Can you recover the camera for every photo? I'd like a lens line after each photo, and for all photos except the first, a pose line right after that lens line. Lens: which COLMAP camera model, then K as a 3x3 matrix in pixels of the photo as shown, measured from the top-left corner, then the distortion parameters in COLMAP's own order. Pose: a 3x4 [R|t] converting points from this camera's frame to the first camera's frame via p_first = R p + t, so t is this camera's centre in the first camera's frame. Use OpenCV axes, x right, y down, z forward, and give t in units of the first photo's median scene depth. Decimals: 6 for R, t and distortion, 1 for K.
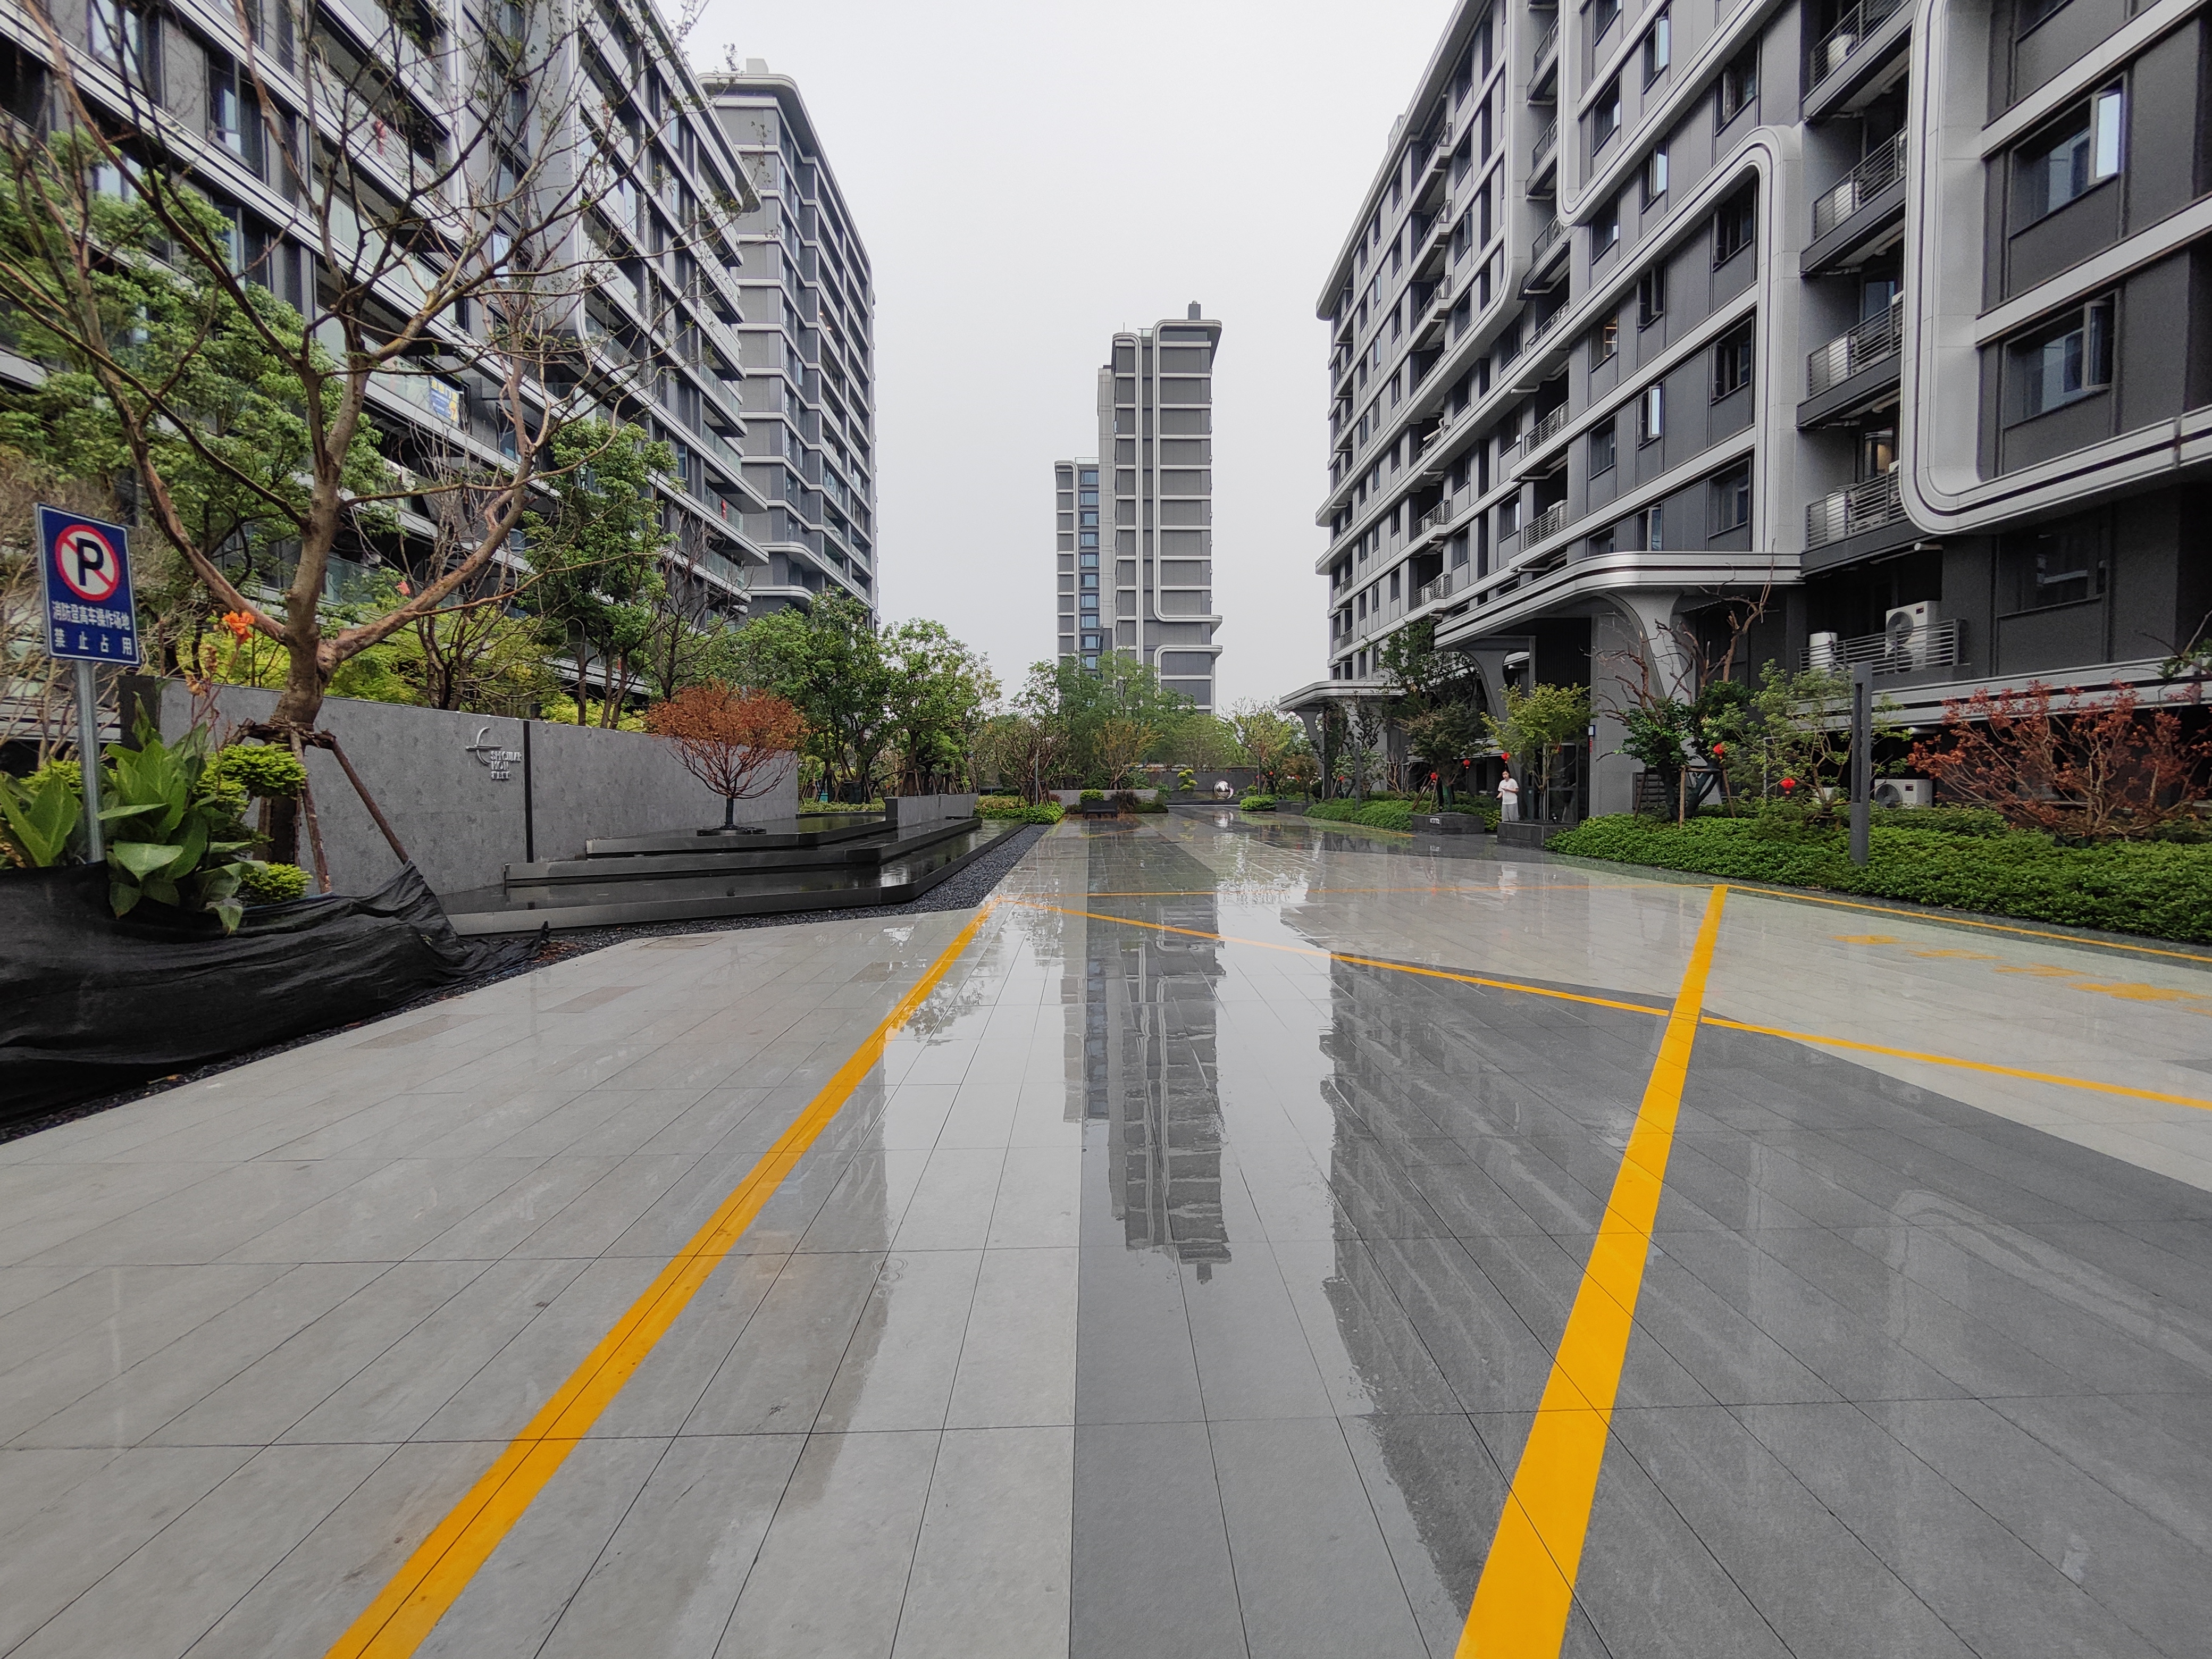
lens RADIAL K [[1034.8, 0, 1109.7], [0, 1034.8, 832.3], [0, 0, 1]] dist [-0.000202, 0.001725]
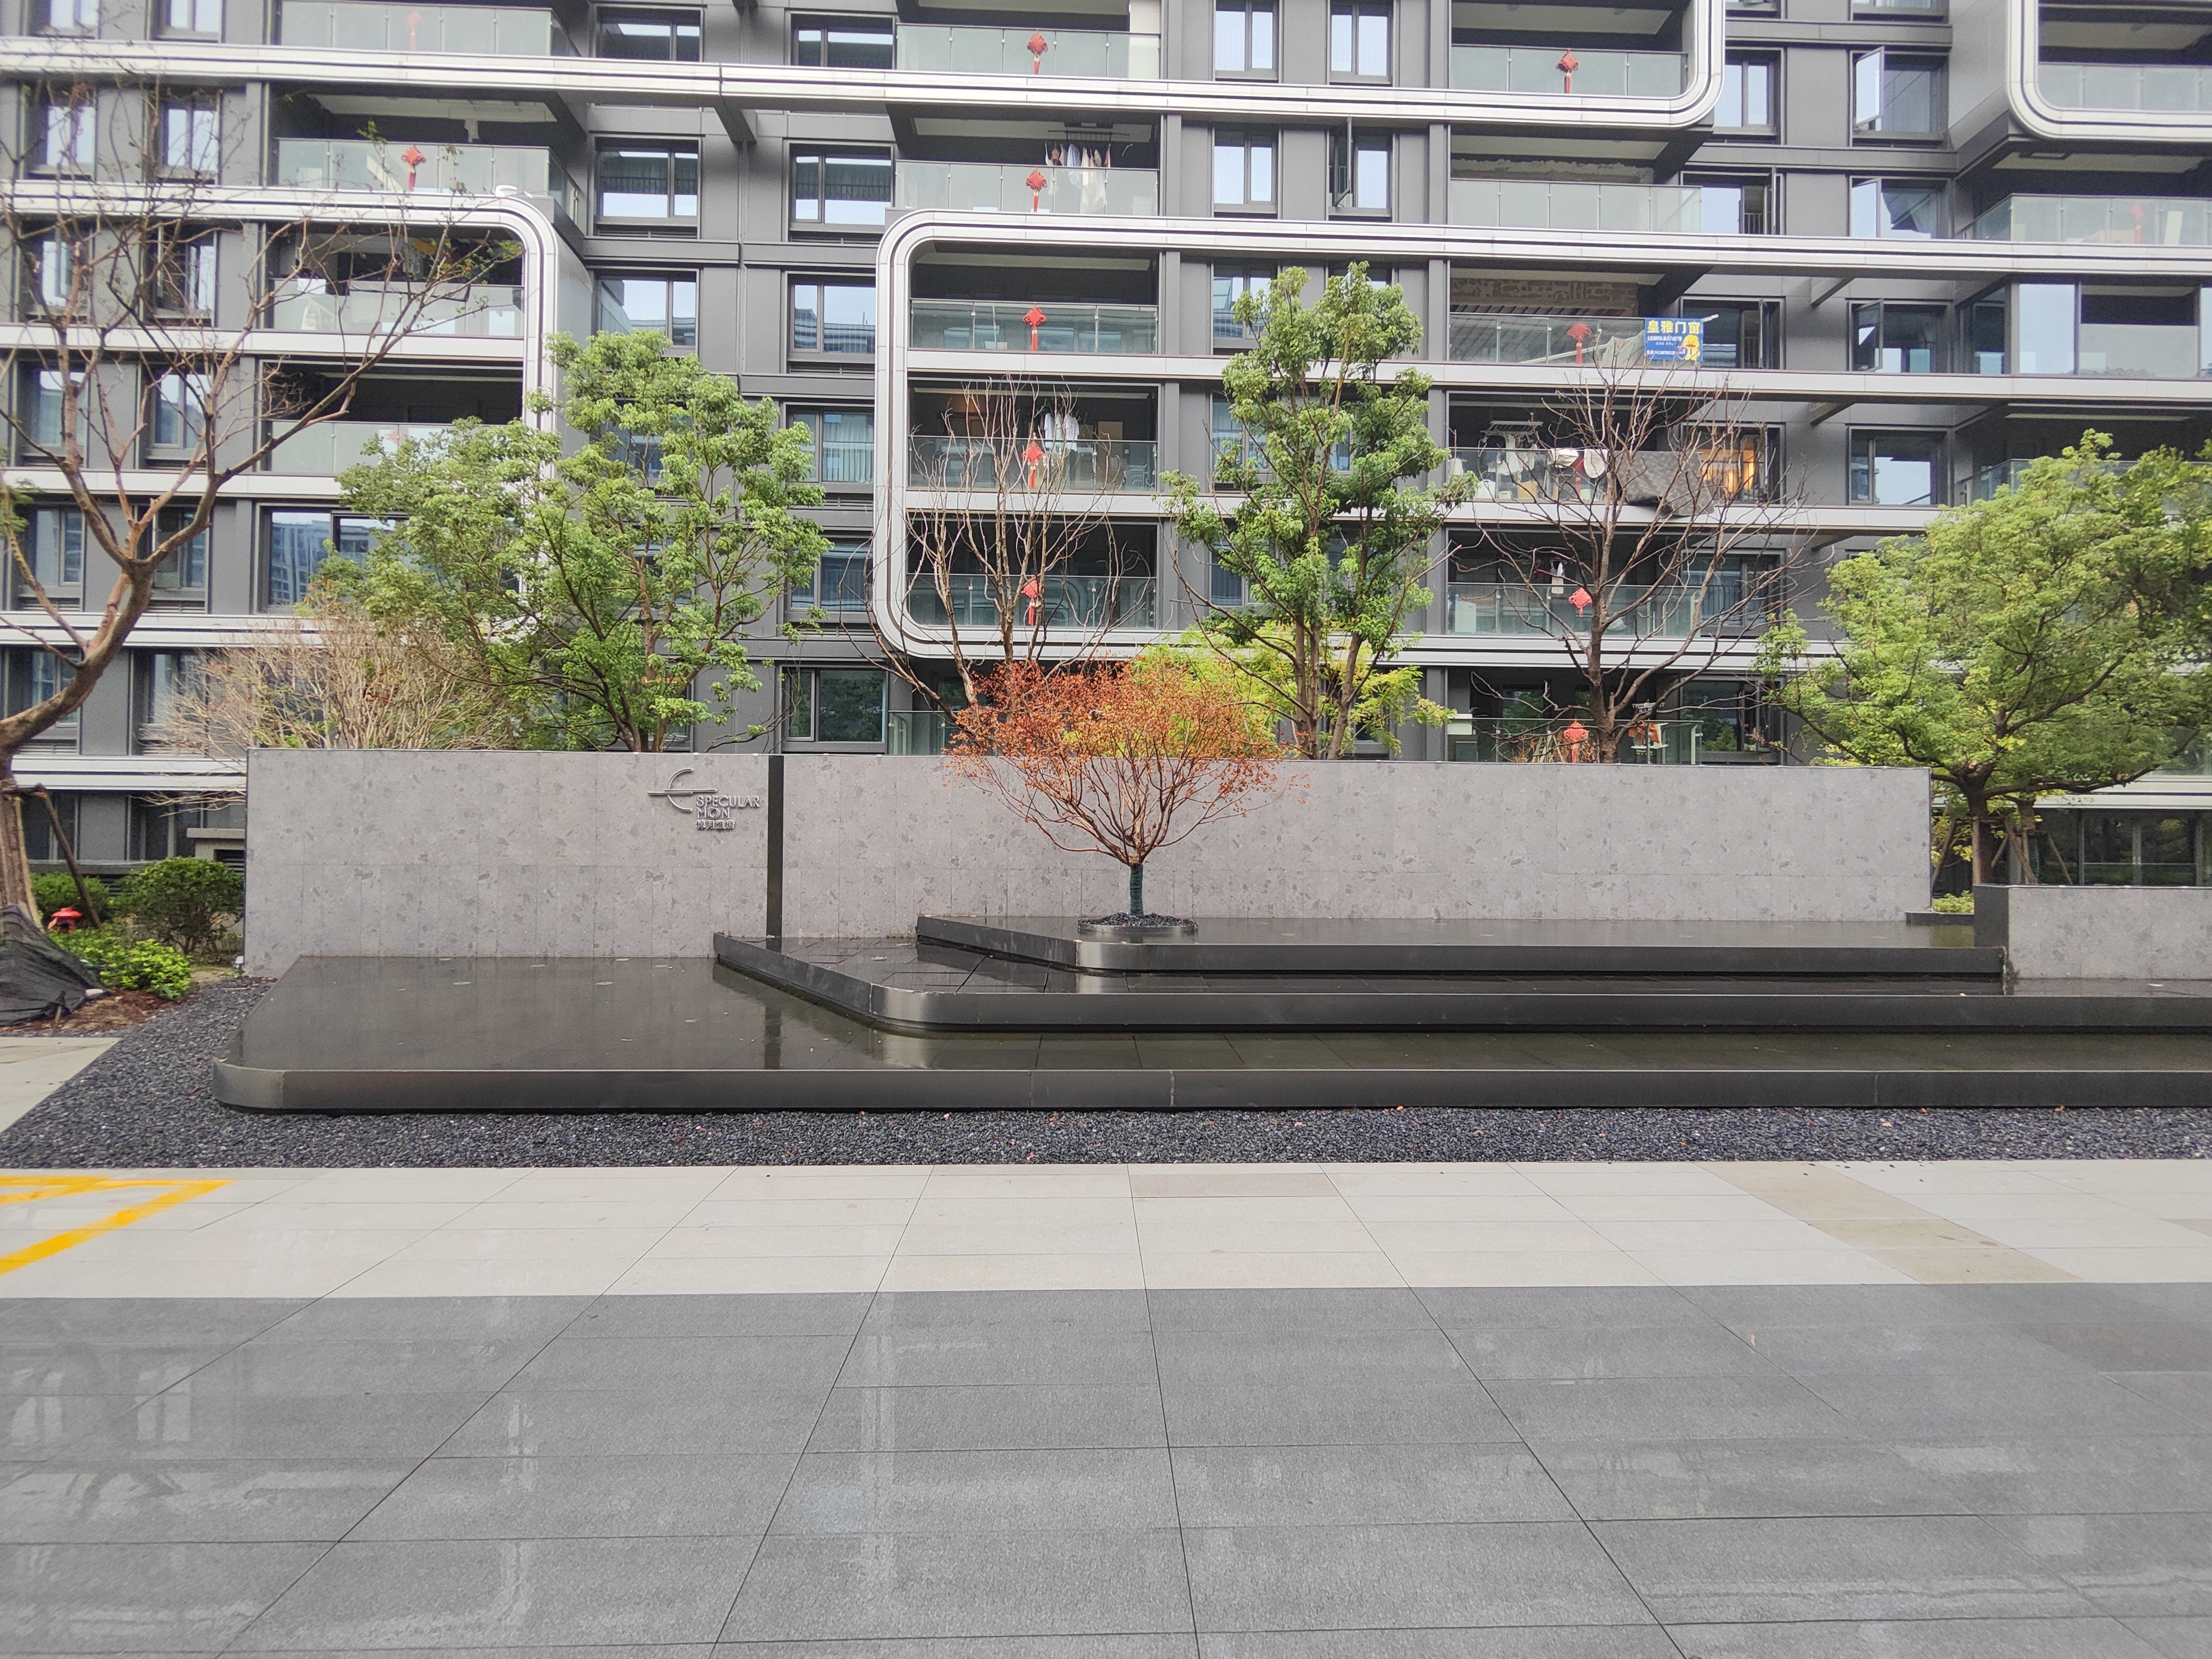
lens RADIAL K [[1034.8, 0, 1113.1], [0, 1034.8, 829.5], [0, 0, 1]] dist [-0.000202, 0.001725]
pose [[0.017244, -0.009884, -0.999802, 0.247302], [-0.053428, 0.998513, -0.010793, -0.060927], [0.998423, 0.053604, 0.016691, 1.339674]]
